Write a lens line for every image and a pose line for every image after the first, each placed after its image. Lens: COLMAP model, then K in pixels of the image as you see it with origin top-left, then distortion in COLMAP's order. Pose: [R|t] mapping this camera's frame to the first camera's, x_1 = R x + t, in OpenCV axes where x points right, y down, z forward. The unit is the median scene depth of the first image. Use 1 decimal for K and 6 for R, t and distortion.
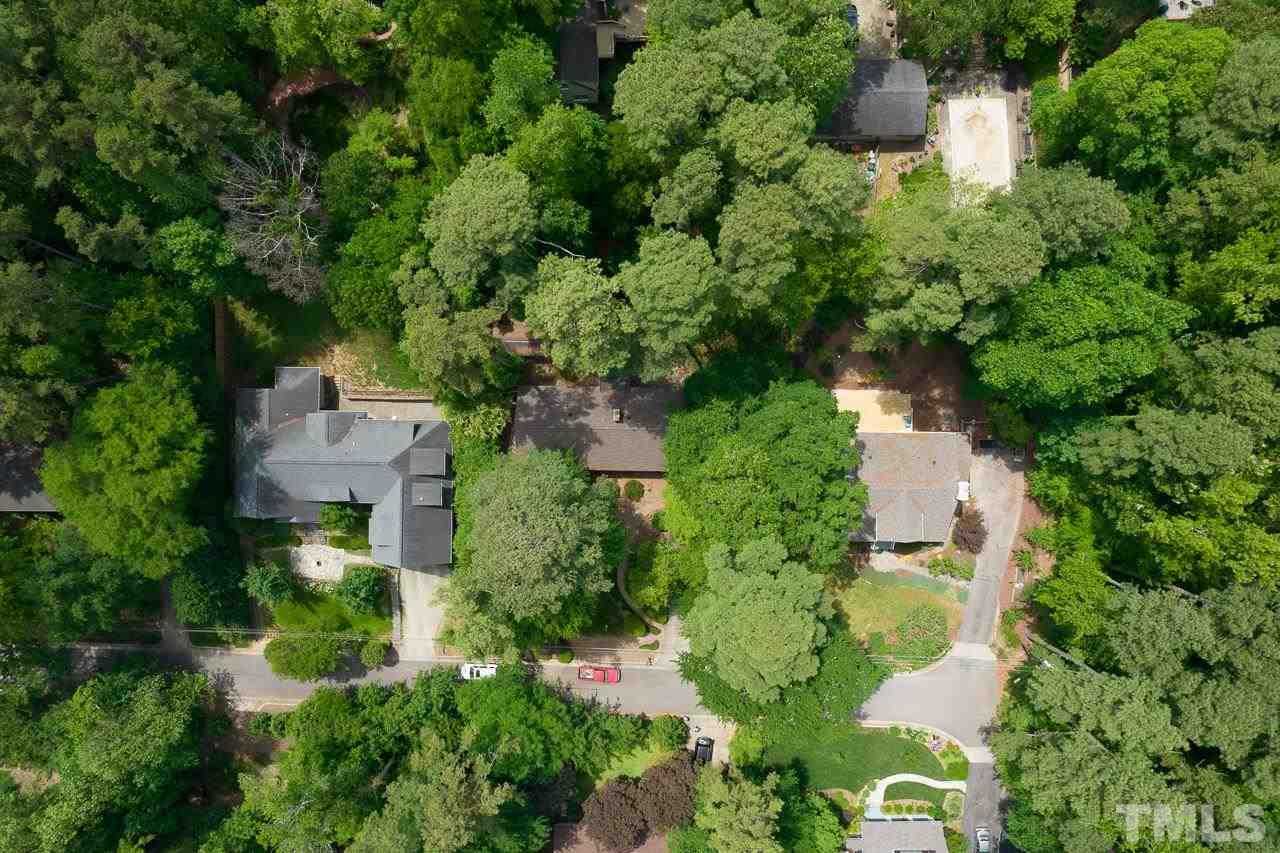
lens RADIAL K [[820.0, 0, 640.0], [0, 820.0, 426.5], [0, 0, 1]] dist [-0.002228, 0.000960]
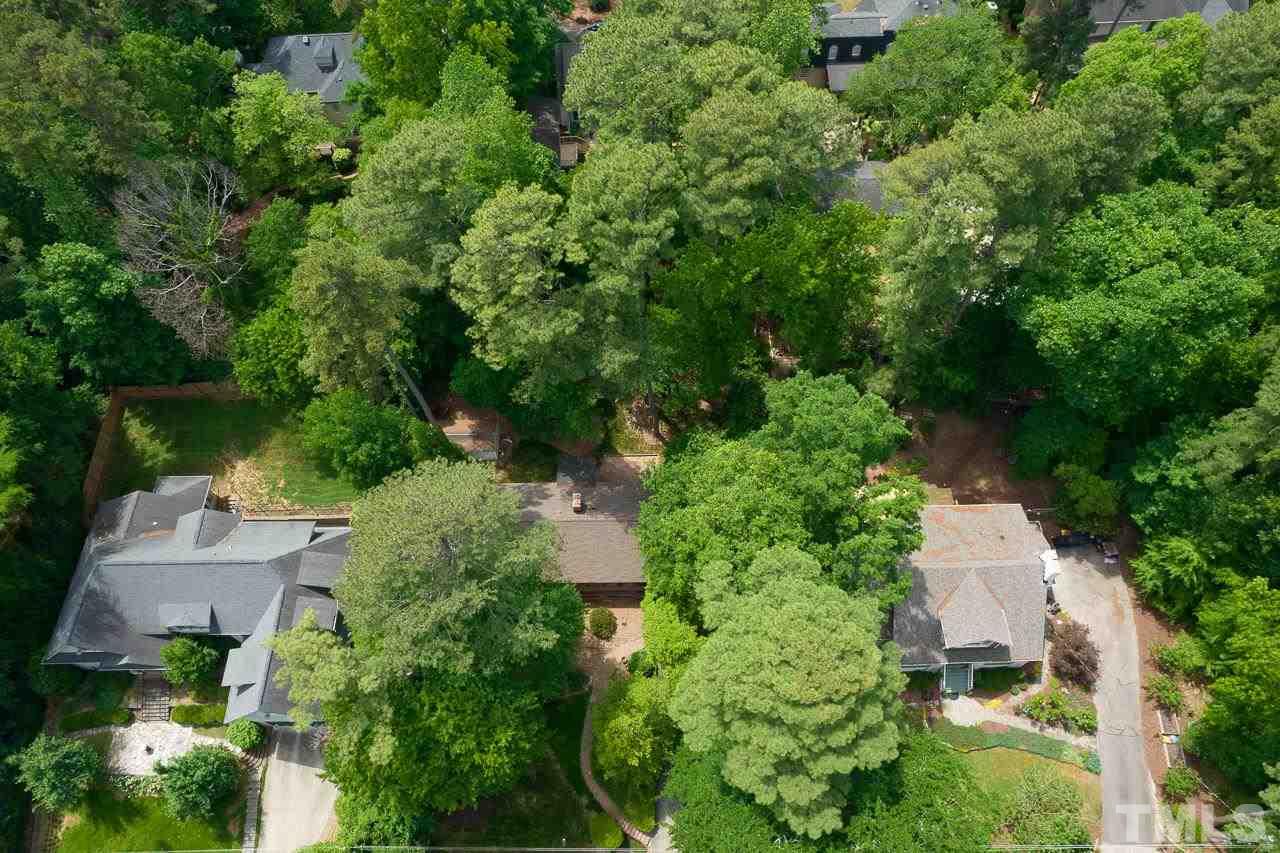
lens RADIAL K [[831.7, 0, 640.0], [0, 831.7, 426.5], [0, 0, 1]] dist [-0.081908, 0.110547]
pose [[0.999549, -0.029062, 0.007530, 0.024973], [0.029013, 0.870624, -0.491093, 0.289999], [0.007716, 0.491091, 0.871074, 0.273915]]
